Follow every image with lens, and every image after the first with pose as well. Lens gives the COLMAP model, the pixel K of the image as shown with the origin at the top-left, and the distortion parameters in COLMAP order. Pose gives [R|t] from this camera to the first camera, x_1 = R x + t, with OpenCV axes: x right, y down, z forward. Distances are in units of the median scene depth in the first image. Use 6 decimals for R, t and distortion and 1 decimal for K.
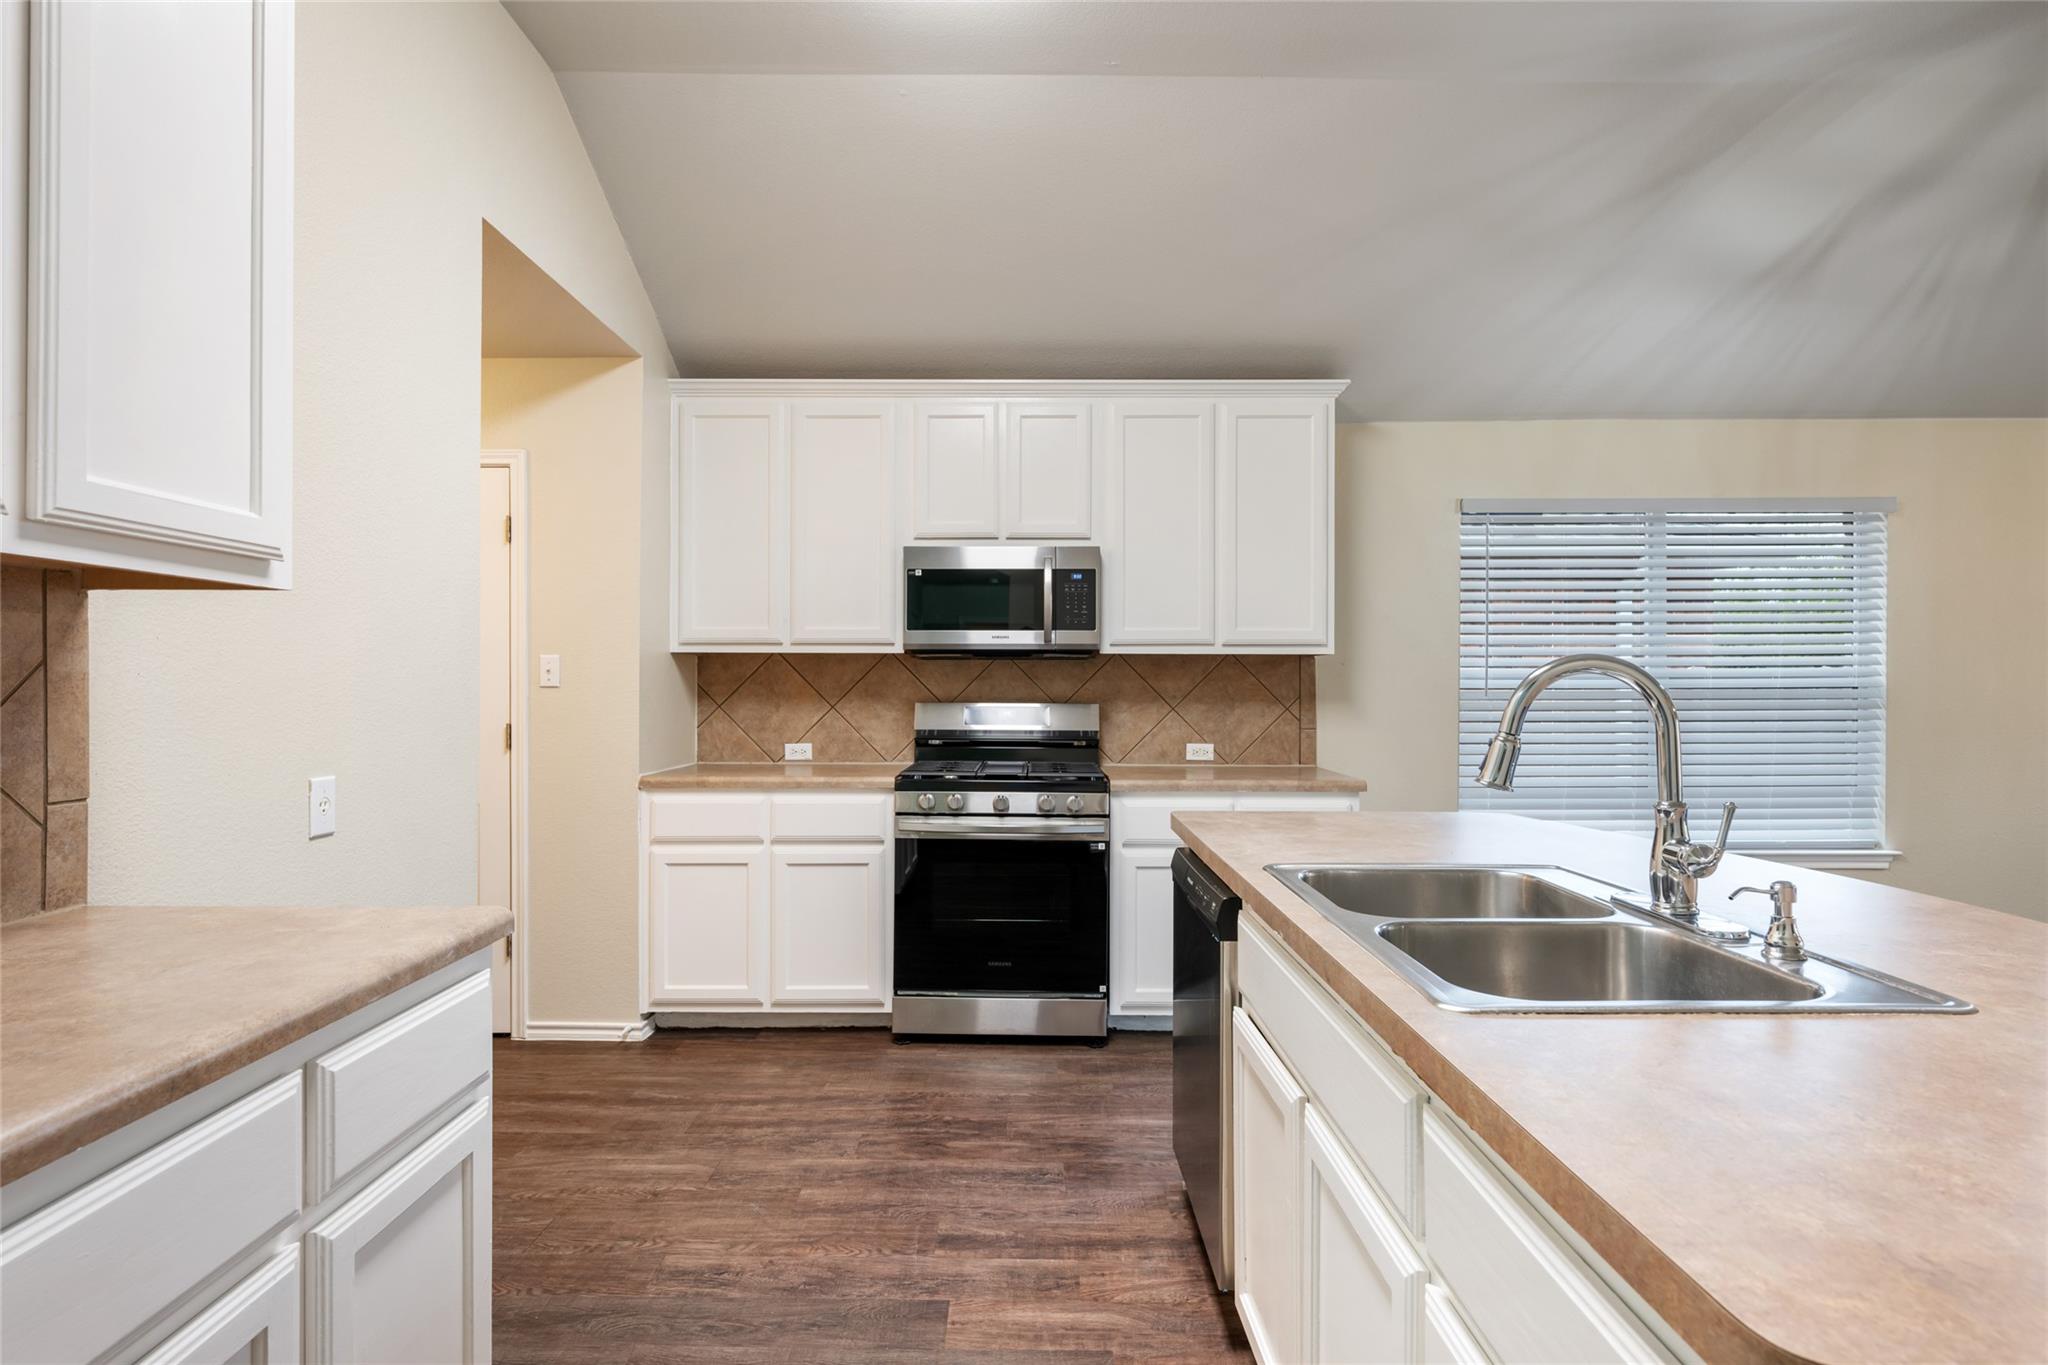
lens RADIAL K [[1006.4, 0, 1024.0], [0, 1006.4, 682.5], [0, 0, 1]] dist [0.000853, 0.000046]
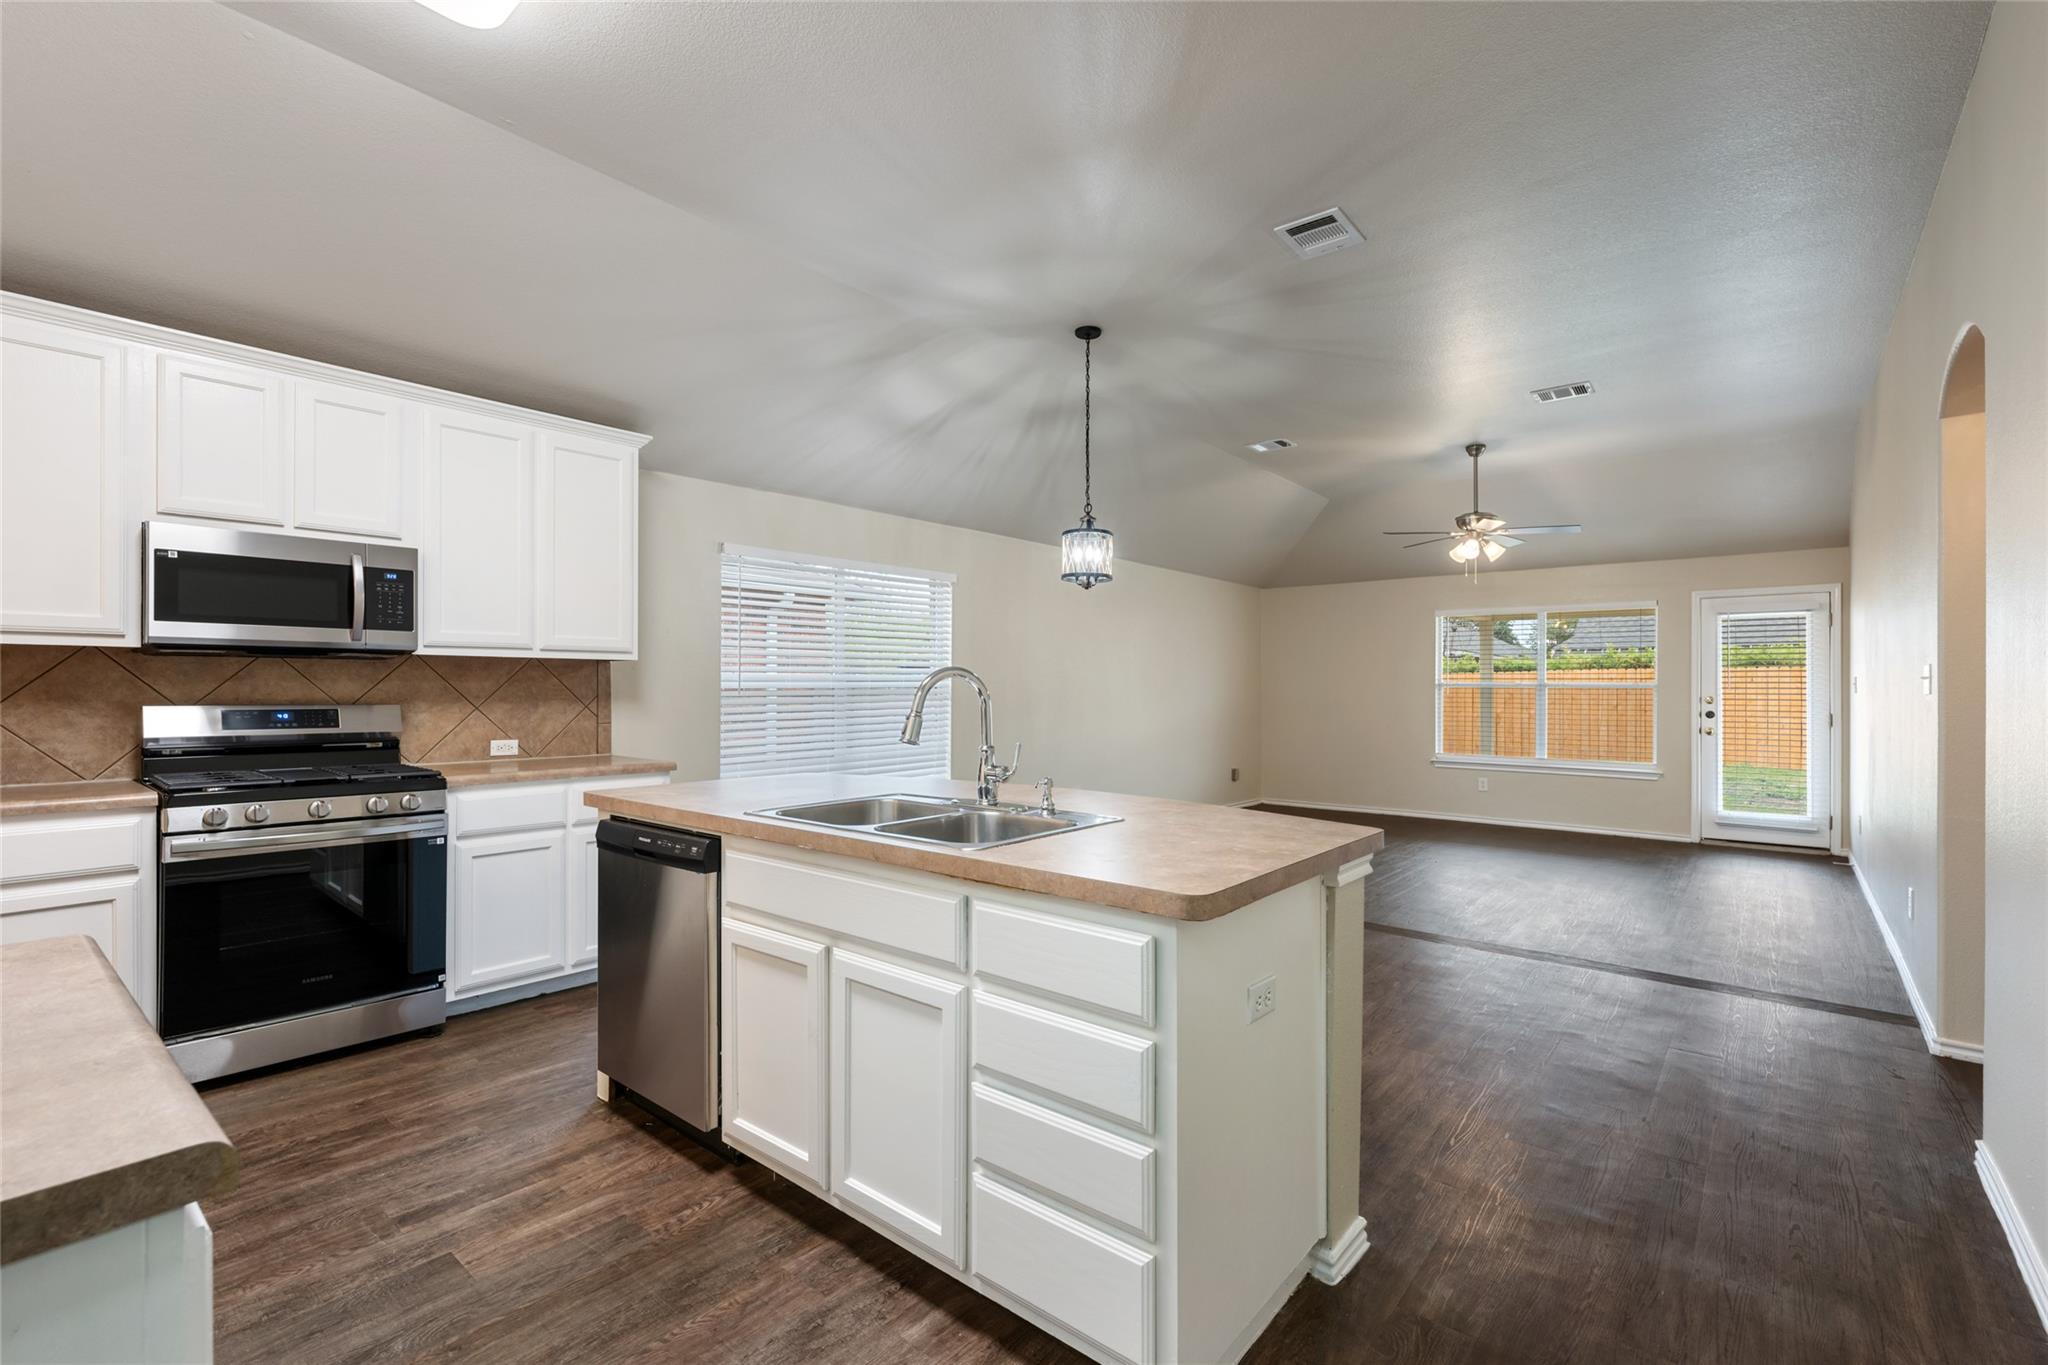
lens RADIAL K [[898.1, 0, 1025.0], [0, 898.1, 689.3], [0, 0, 1]] dist [0.000283, -0.000031]
pose [[0.640327, -0.002274, 0.768099, -0.228425], [-0.002013, 0.999987, 0.004639, 0.000978], [-0.768100, -0.004517, 0.640314, -0.050500]]
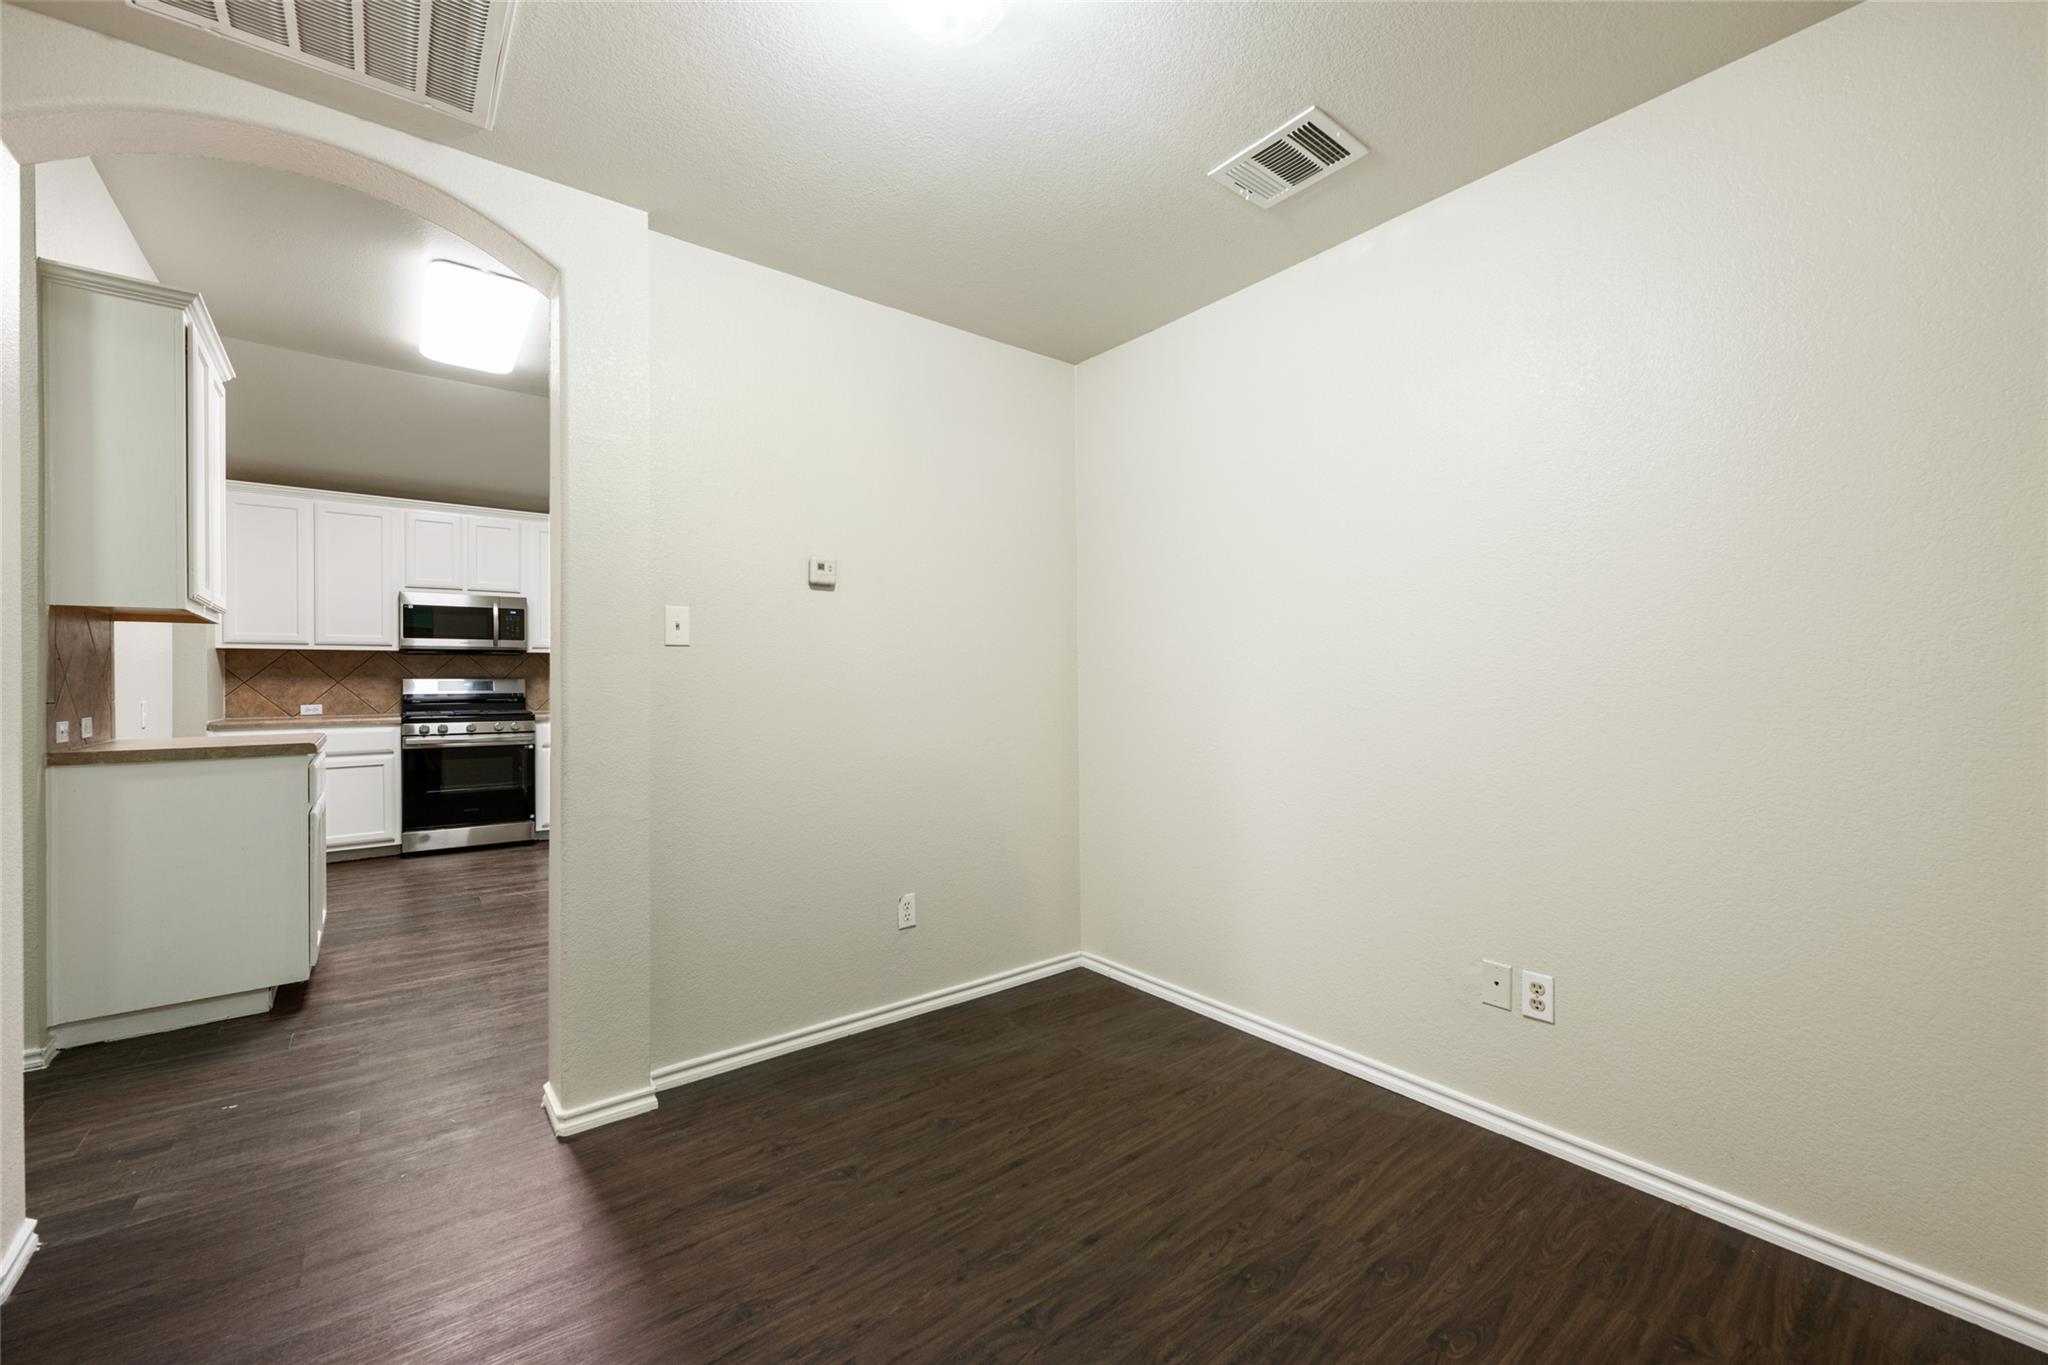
lens RADIAL K [[805.2, 0, 1021.9], [0, 805.2, 684.2], [0, 0, 1]] dist [-0.000426, -0.000063]
pose [[0.784519, -0.010471, 0.620017, -0.141256], [0.009421, 0.999943, 0.004967, 0.034472], [-0.620033, 0.001944, 0.784573, -0.828164]]
